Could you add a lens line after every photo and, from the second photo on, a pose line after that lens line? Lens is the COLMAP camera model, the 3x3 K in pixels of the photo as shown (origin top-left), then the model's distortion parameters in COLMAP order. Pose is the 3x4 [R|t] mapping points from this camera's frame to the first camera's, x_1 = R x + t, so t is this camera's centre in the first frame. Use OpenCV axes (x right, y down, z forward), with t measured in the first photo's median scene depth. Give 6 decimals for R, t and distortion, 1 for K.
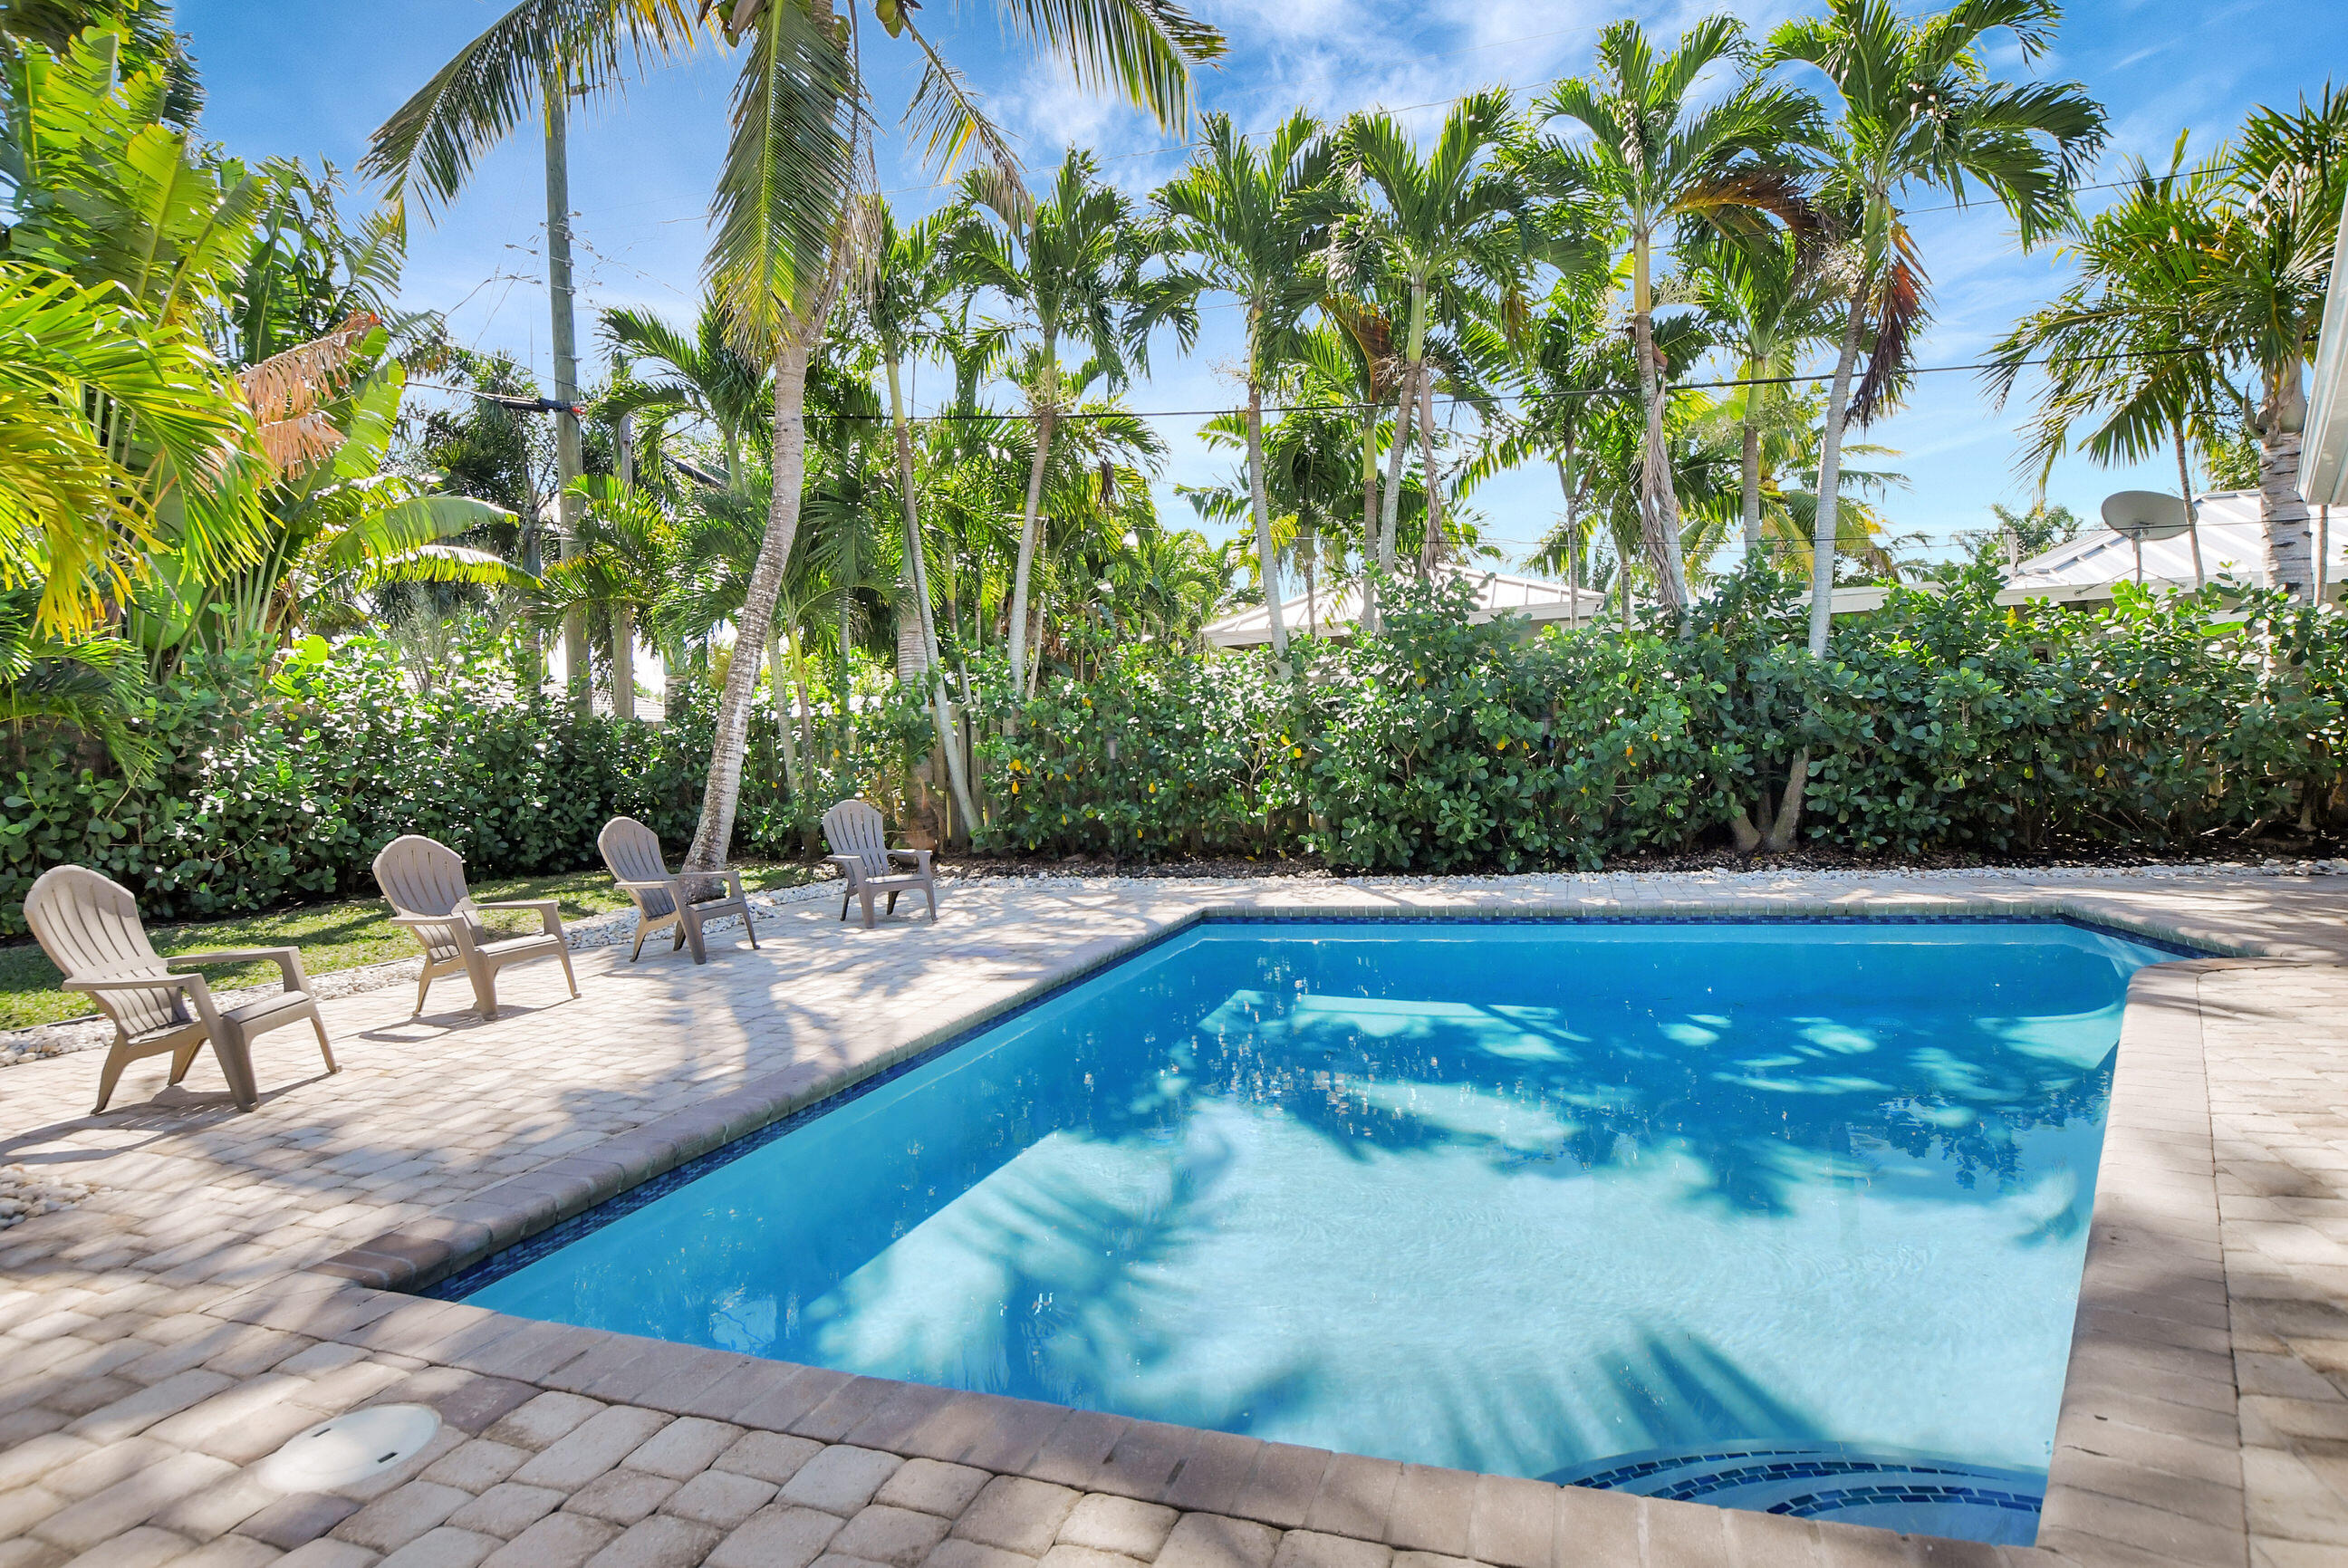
lens RADIAL K [[1185.8, 0, 1160.4], [0, 1185.8, 782.0], [0, 0, 1]] dist [-0.018683, -0.001657]
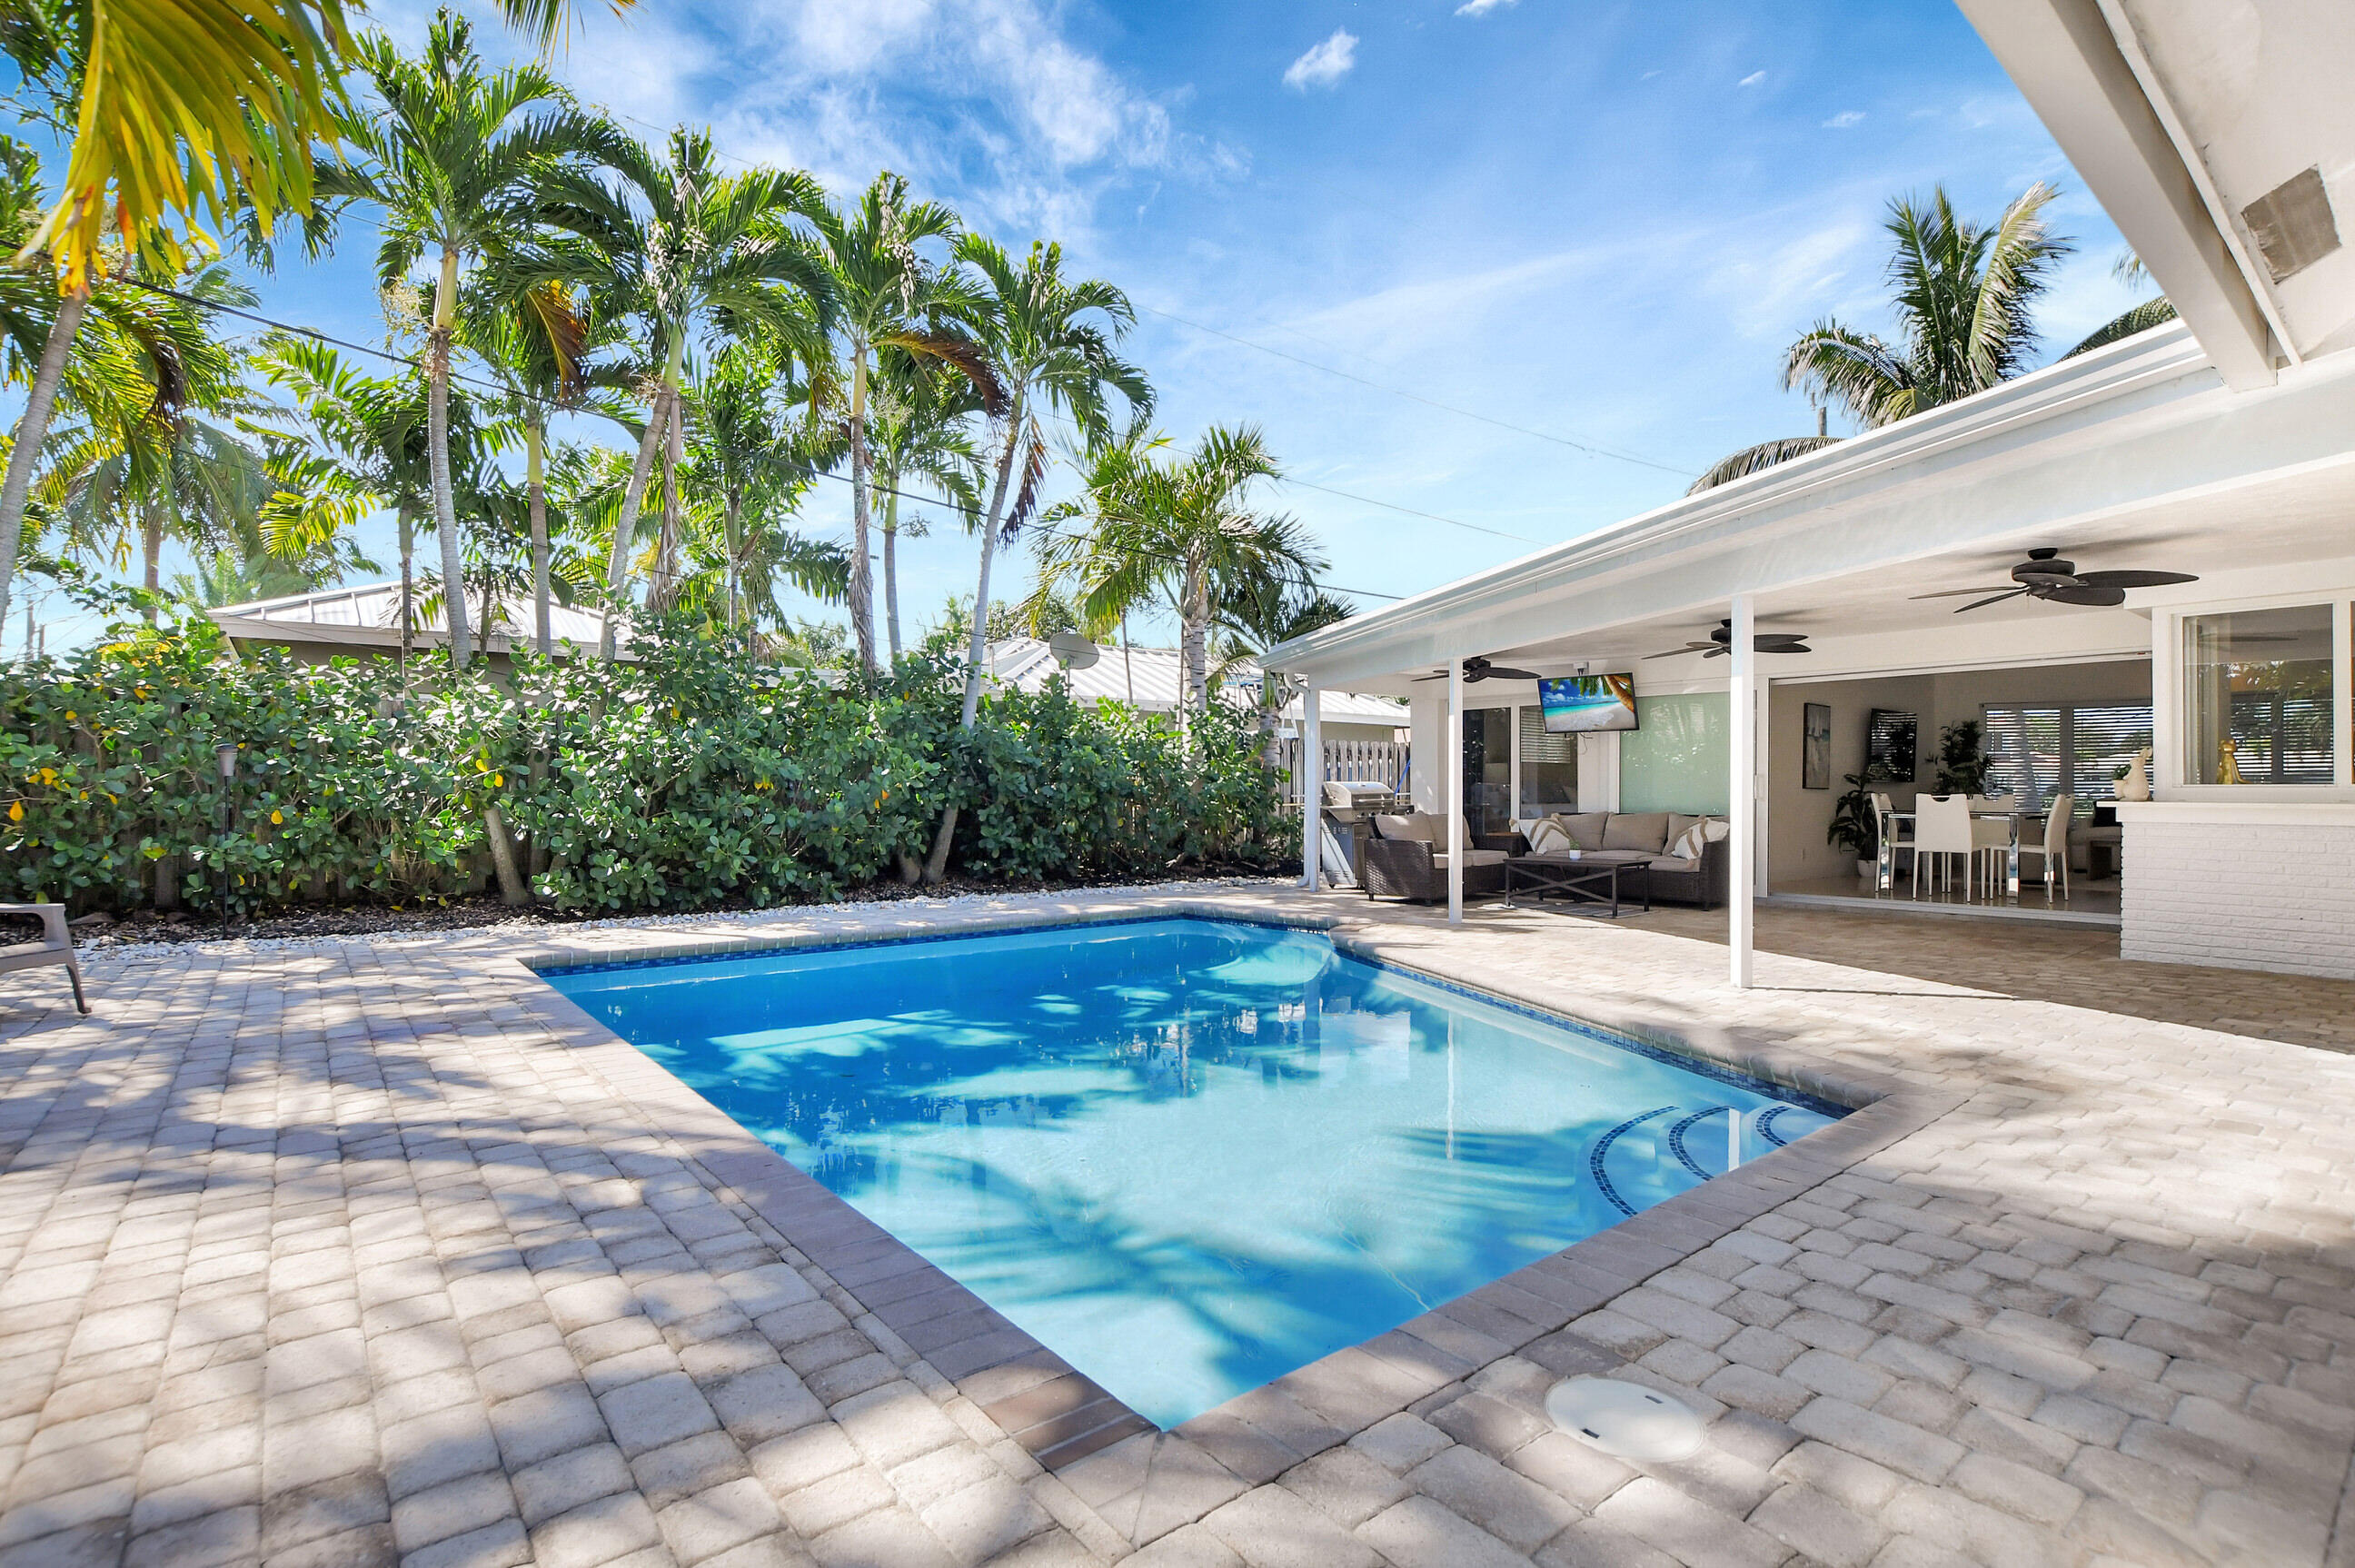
lens RADIAL K [[1136.3, 0, 1177.9], [0, 1136.3, 801.3], [0, 0, 1]] dist [-0.025139, -0.000863]
pose [[0.506542, 0.039657, 0.861303, -0.631597], [-0.010631, 0.999153, -0.039752, 0.032151], [-0.862150, 0.010979, 0.506535, 0.305125]]
